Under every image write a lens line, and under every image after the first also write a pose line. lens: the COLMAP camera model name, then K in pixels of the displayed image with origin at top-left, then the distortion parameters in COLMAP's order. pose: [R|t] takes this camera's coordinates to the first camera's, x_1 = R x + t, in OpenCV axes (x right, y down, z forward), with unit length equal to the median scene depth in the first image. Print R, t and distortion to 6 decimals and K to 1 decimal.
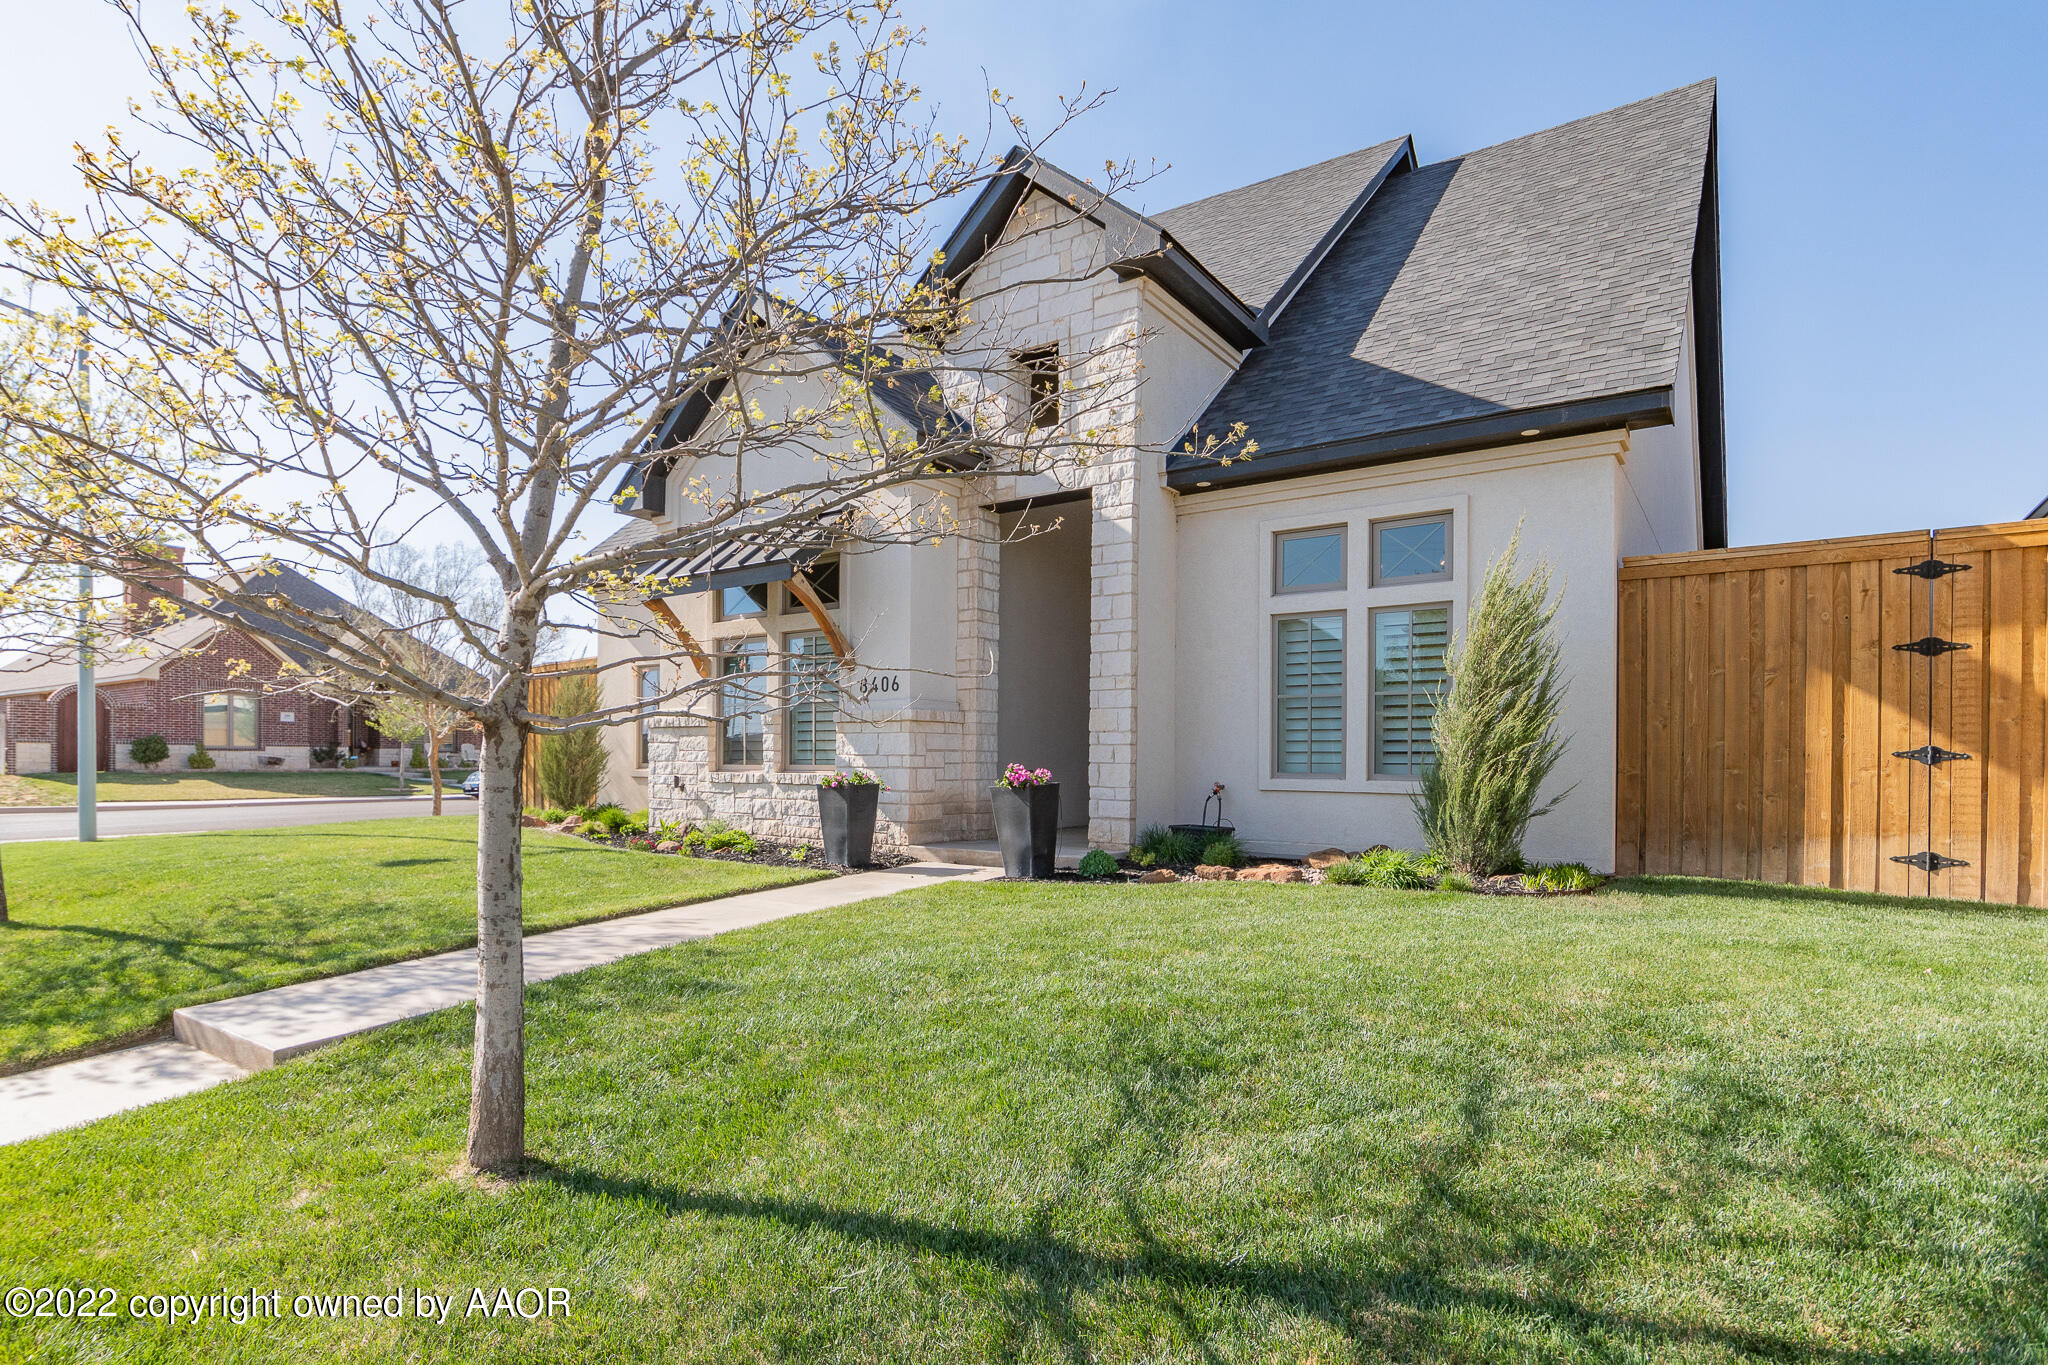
lens RADIAL K [[984.9, 0, 993.7], [0, 984.9, 694.3], [0, 0, 1]] dist [-0.006432, -0.000884]
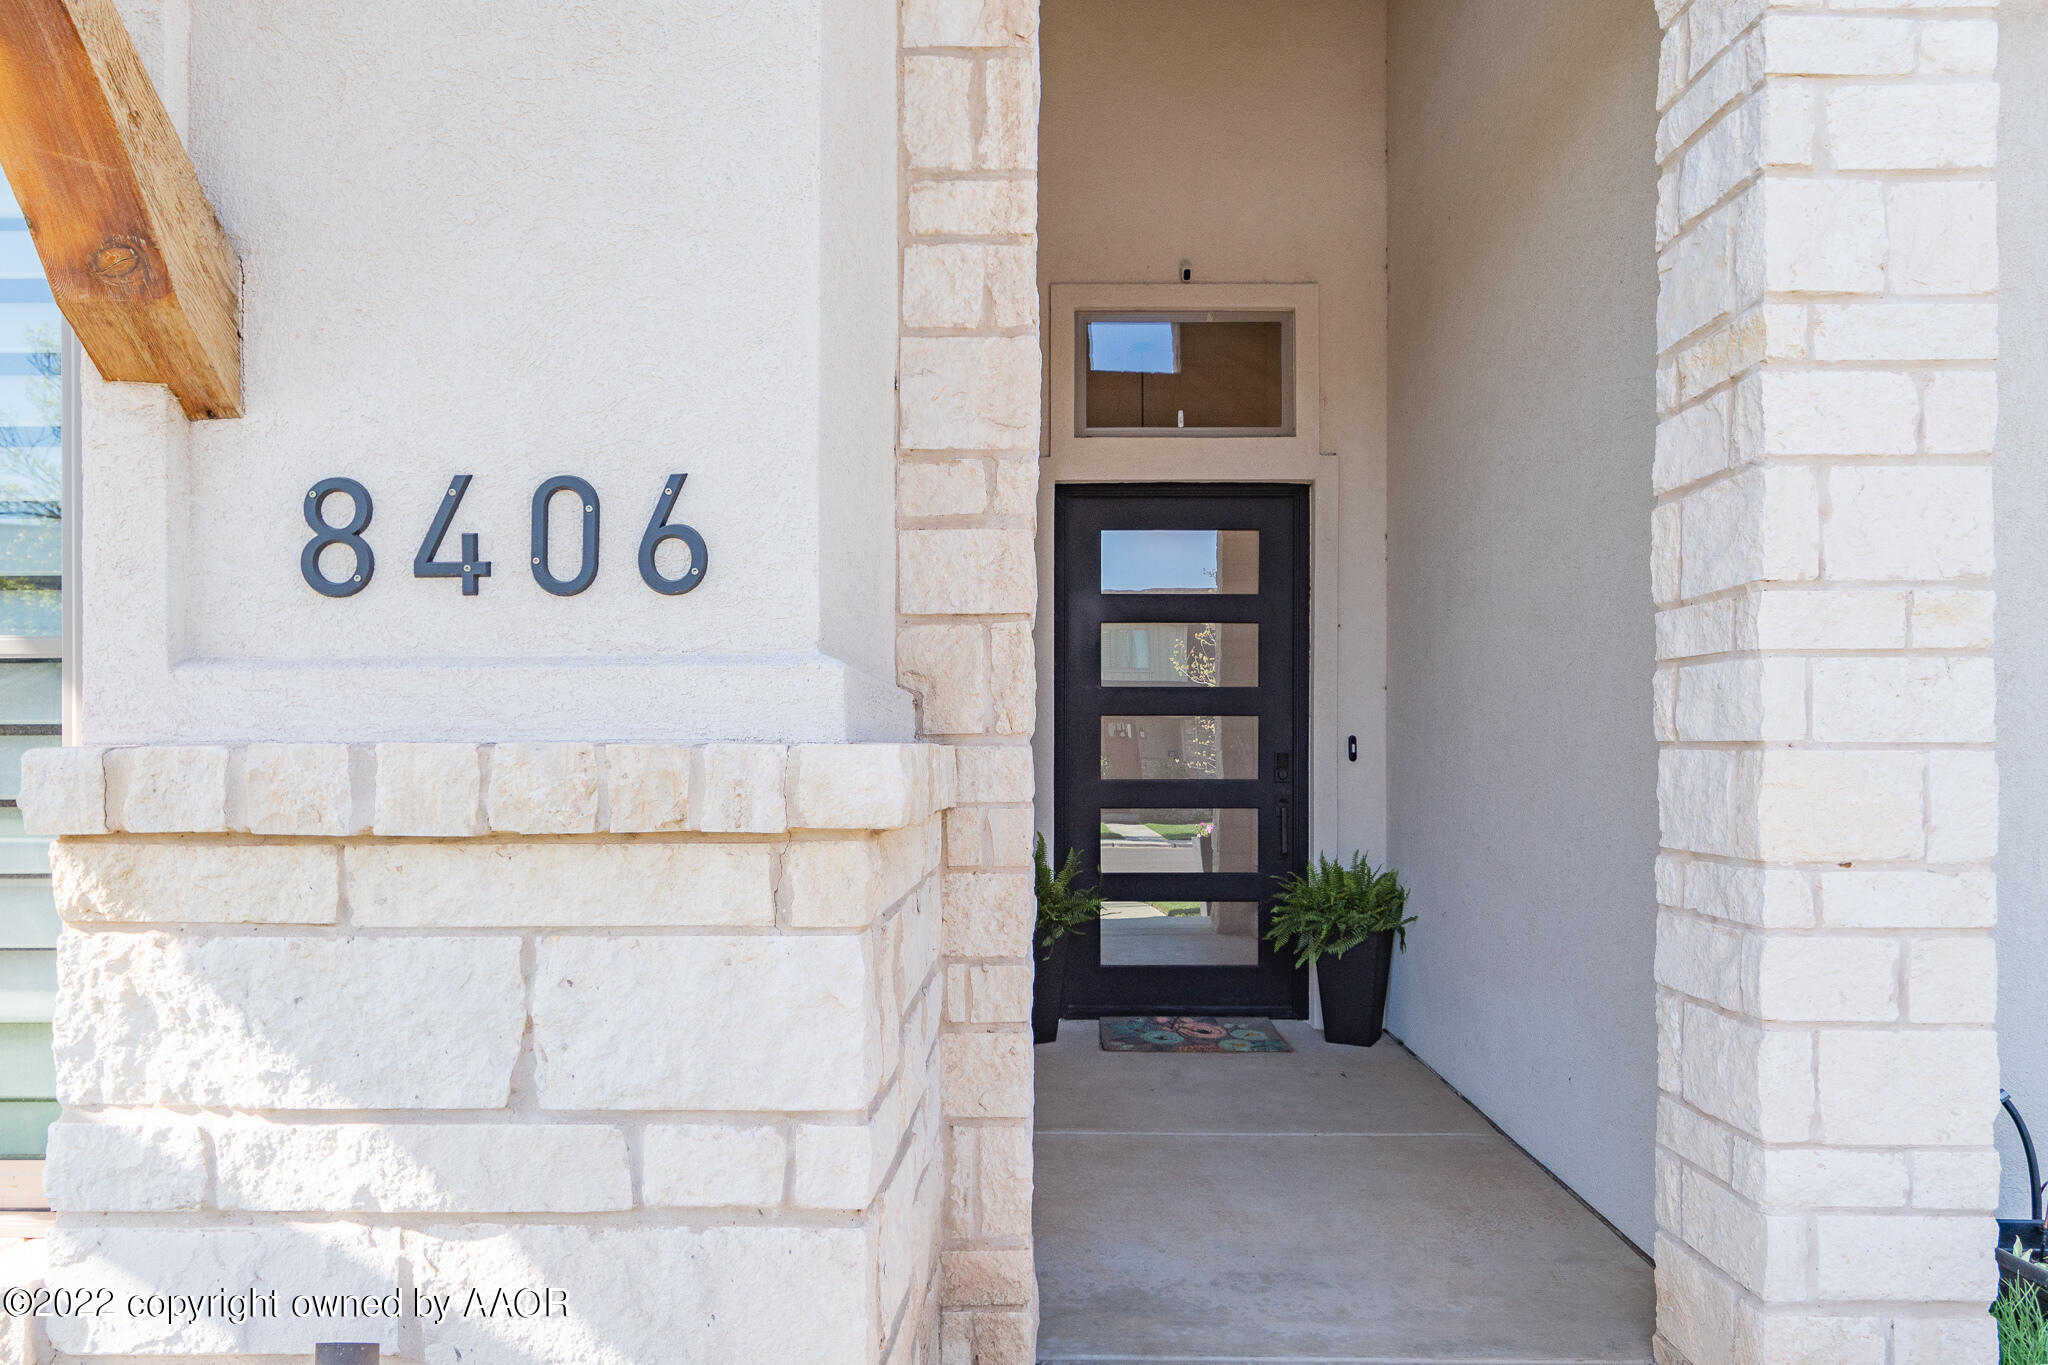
lens RADIAL K [[1240.8, 0, 1024.4], [0, 1240.8, 748.9], [0, 0, 1]] dist [-0.006076, -0.001571]
pose [[0.828195, -0.000937, 0.560440, -0.152434], [-0.031442, 0.998346, 0.048132, 0.007527], [-0.559558, -0.057484, 0.826795, 0.839746]]
